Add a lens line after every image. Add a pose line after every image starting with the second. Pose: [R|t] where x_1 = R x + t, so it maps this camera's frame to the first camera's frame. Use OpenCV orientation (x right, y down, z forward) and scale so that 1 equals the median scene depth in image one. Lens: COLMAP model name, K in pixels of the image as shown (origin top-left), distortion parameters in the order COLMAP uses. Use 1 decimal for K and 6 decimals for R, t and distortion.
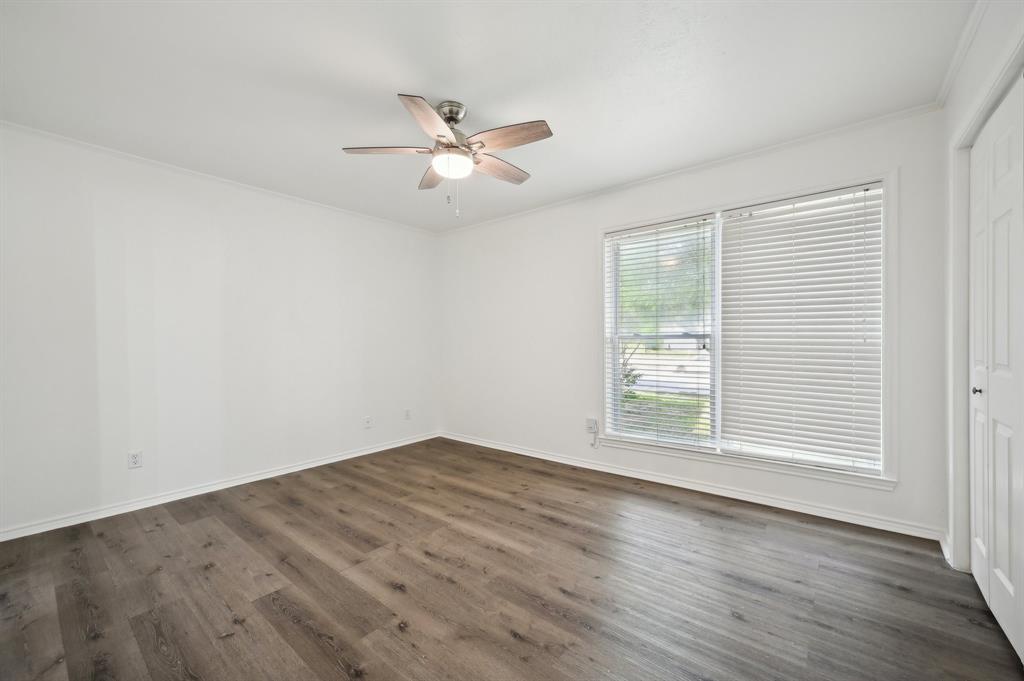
lens RADIAL K [[409.0, 0, 512.3], [0, 409.0, 337.5], [0, 0, 1]] dist [0.050240, 0.000116]
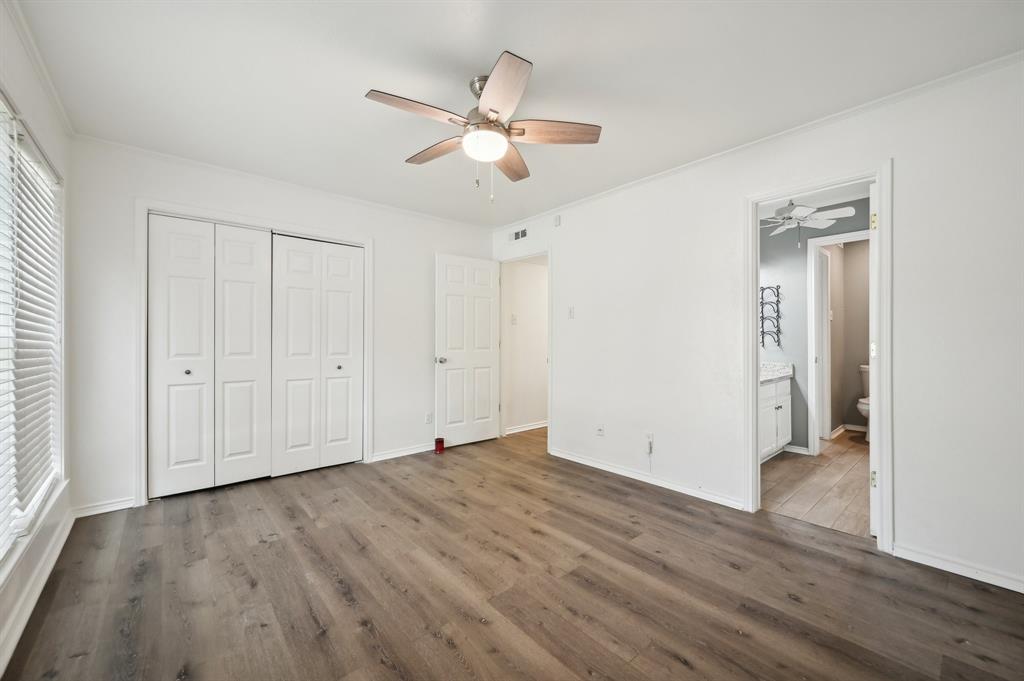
lens RADIAL K [[409.0, 0, 510.4], [0, 409.0, 341.8], [0, 0, 1]] dist [0.050240, 0.000116]
pose [[-0.983108, 0.012705, 0.182584, -0.375548], [0.012793, 0.999918, -0.000698, 0.017170], [-0.182578, 0.001649, -0.983190, 1.962015]]
